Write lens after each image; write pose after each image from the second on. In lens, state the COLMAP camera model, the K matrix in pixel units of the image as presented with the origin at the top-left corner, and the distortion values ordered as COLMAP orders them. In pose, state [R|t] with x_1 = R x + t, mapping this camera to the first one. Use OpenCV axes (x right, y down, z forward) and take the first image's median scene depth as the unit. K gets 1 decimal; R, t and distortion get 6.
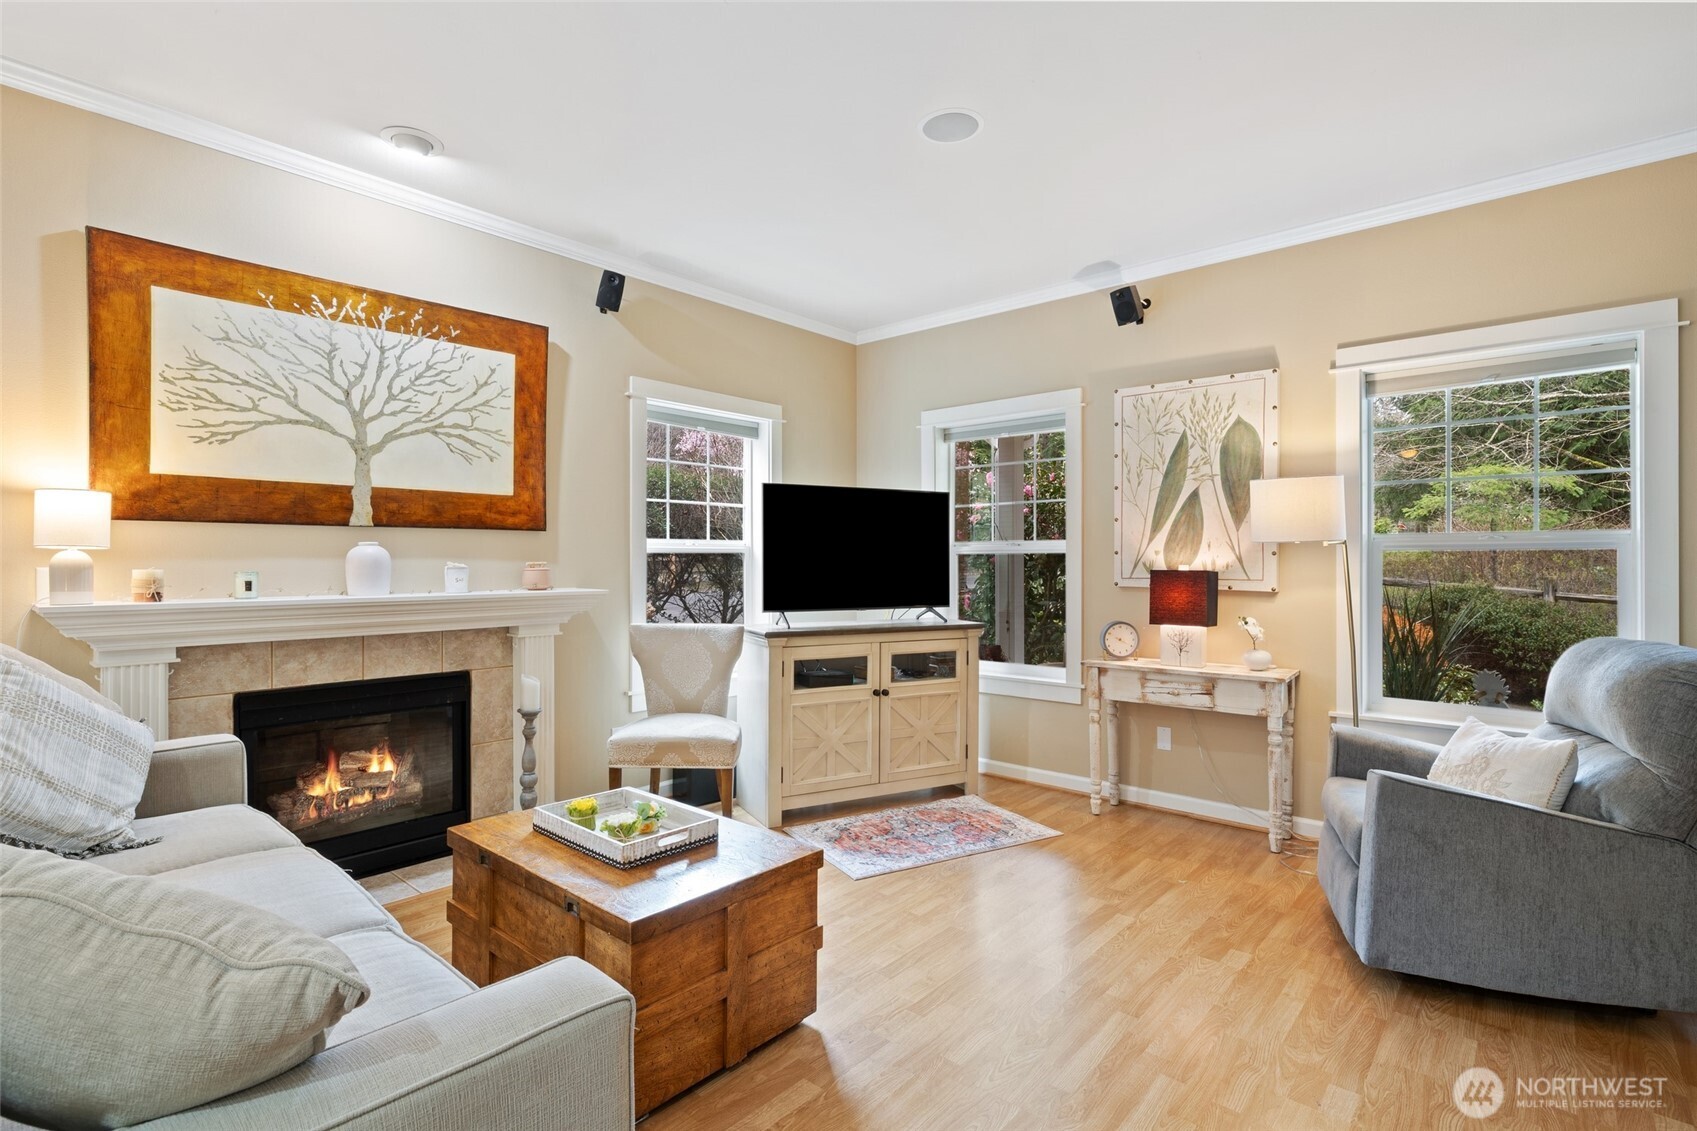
lens RADIAL K [[806.6, 0, 847.9], [0, 806.6, 561.1], [0, 0, 1]] dist [-0.004976, -0.000201]
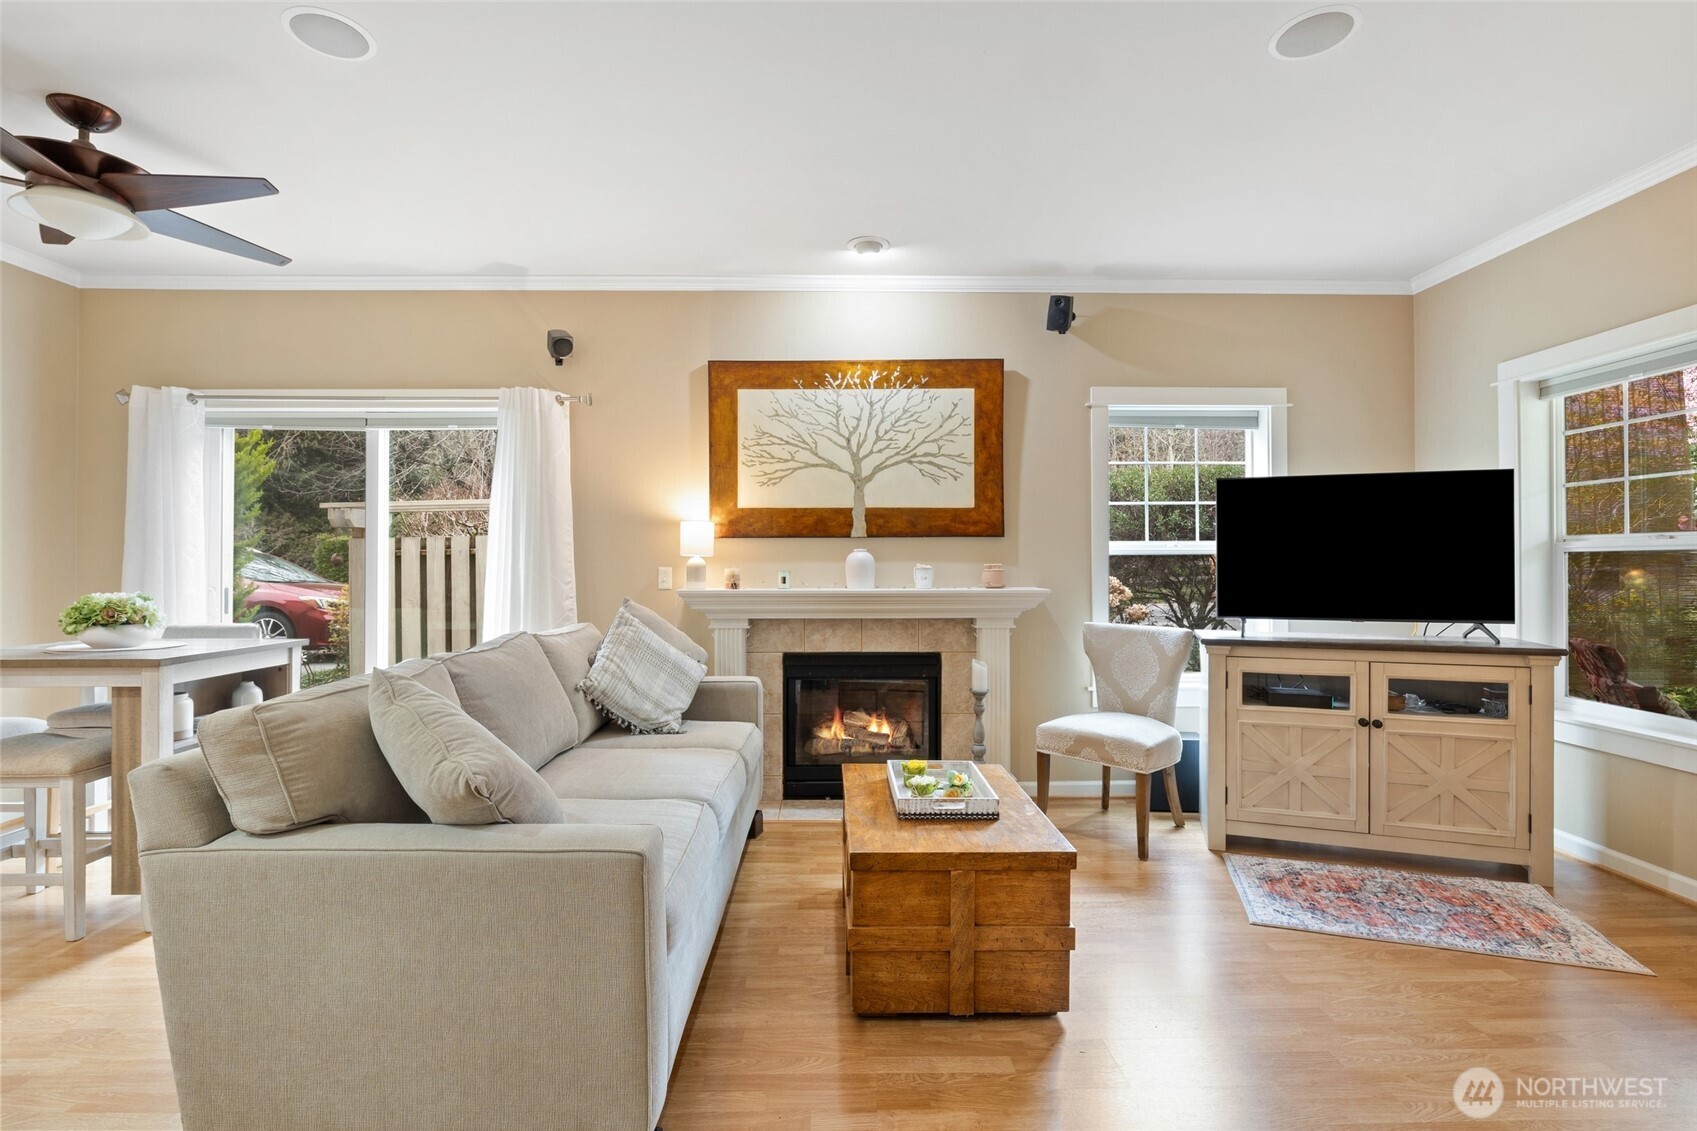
lens RADIAL K [[781.6, 0, 845.3], [0, 781.6, 561.6], [0, 0, 1]] dist [-0.007869, 0.000371]
pose [[0.677091, -0.003716, -0.735890, 0.311727], [0.001733, 0.999993, -0.003455, 0.001467], [0.735897, 0.001064, 0.677092, 0.088895]]
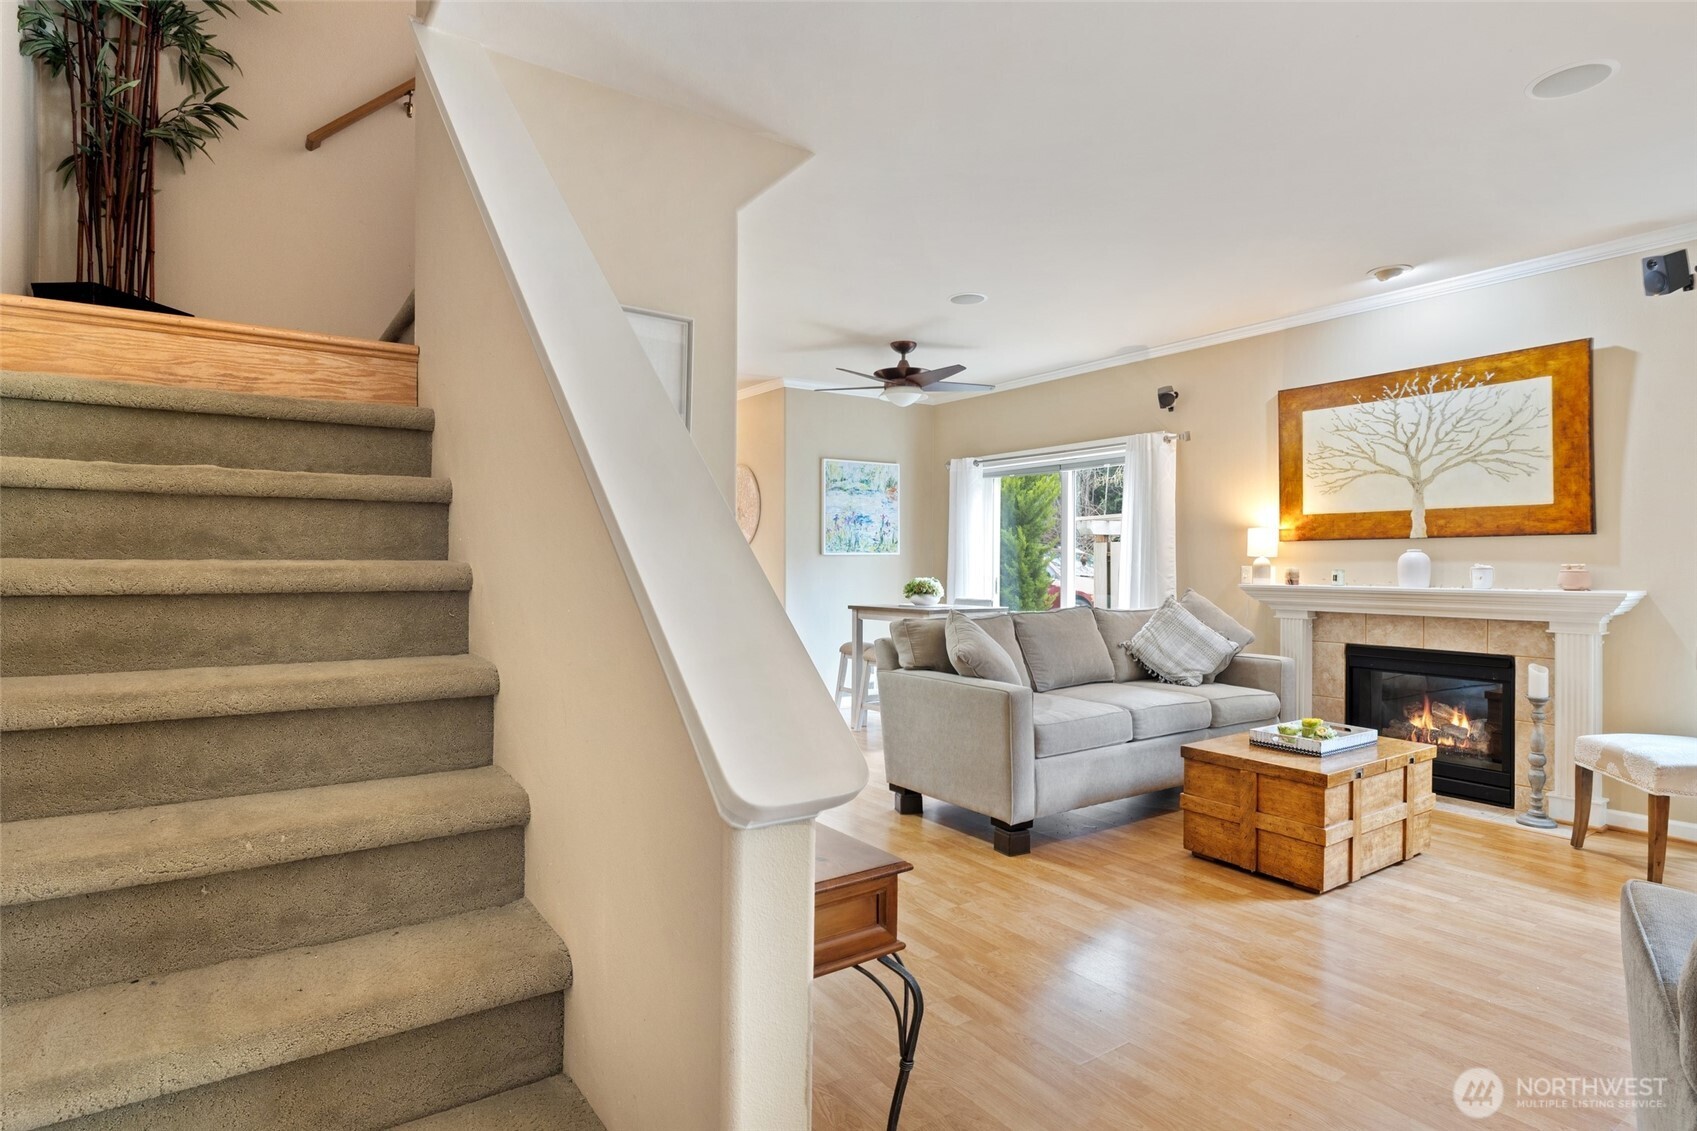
lens RADIAL K [[907.2, 0, 848.5], [0, 907.2, 565.5], [0, 0, 1]] dist [0.000376, -0.000003]
pose [[-0.231085, 0.002728, -0.972930, 1.055370], [-0.000667, 0.999995, 0.002963, 0.000246], [0.972933, 0.001334, -0.231082, 0.363927]]
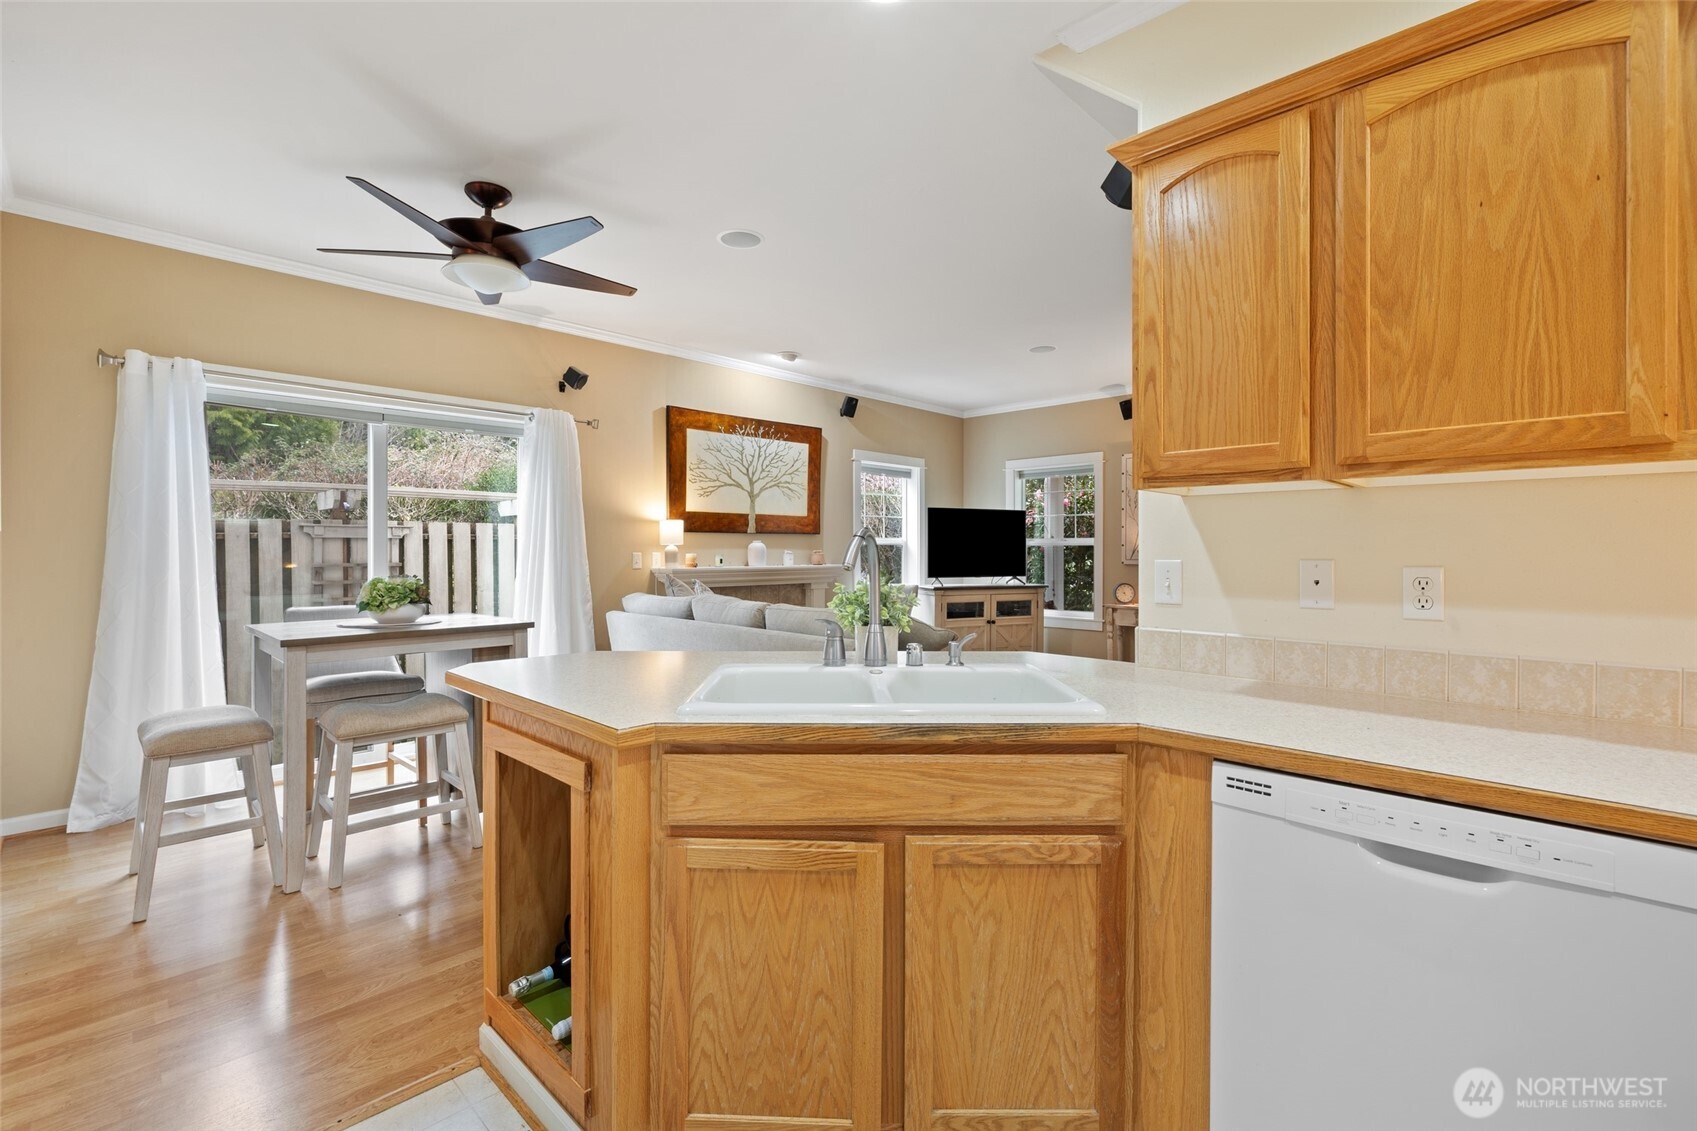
lens RADIAL K [[745.9, 0, 850.2], [0, 745.9, 552.8], [0, 0, 1]] dist [-0.000998, -0.000183]
pose [[0.999076, -0.000443, -0.042978, -0.243788], [0.000578, 0.999995, 0.003128, 0.001226], [0.042976, -0.003150, 0.999071, -0.828683]]
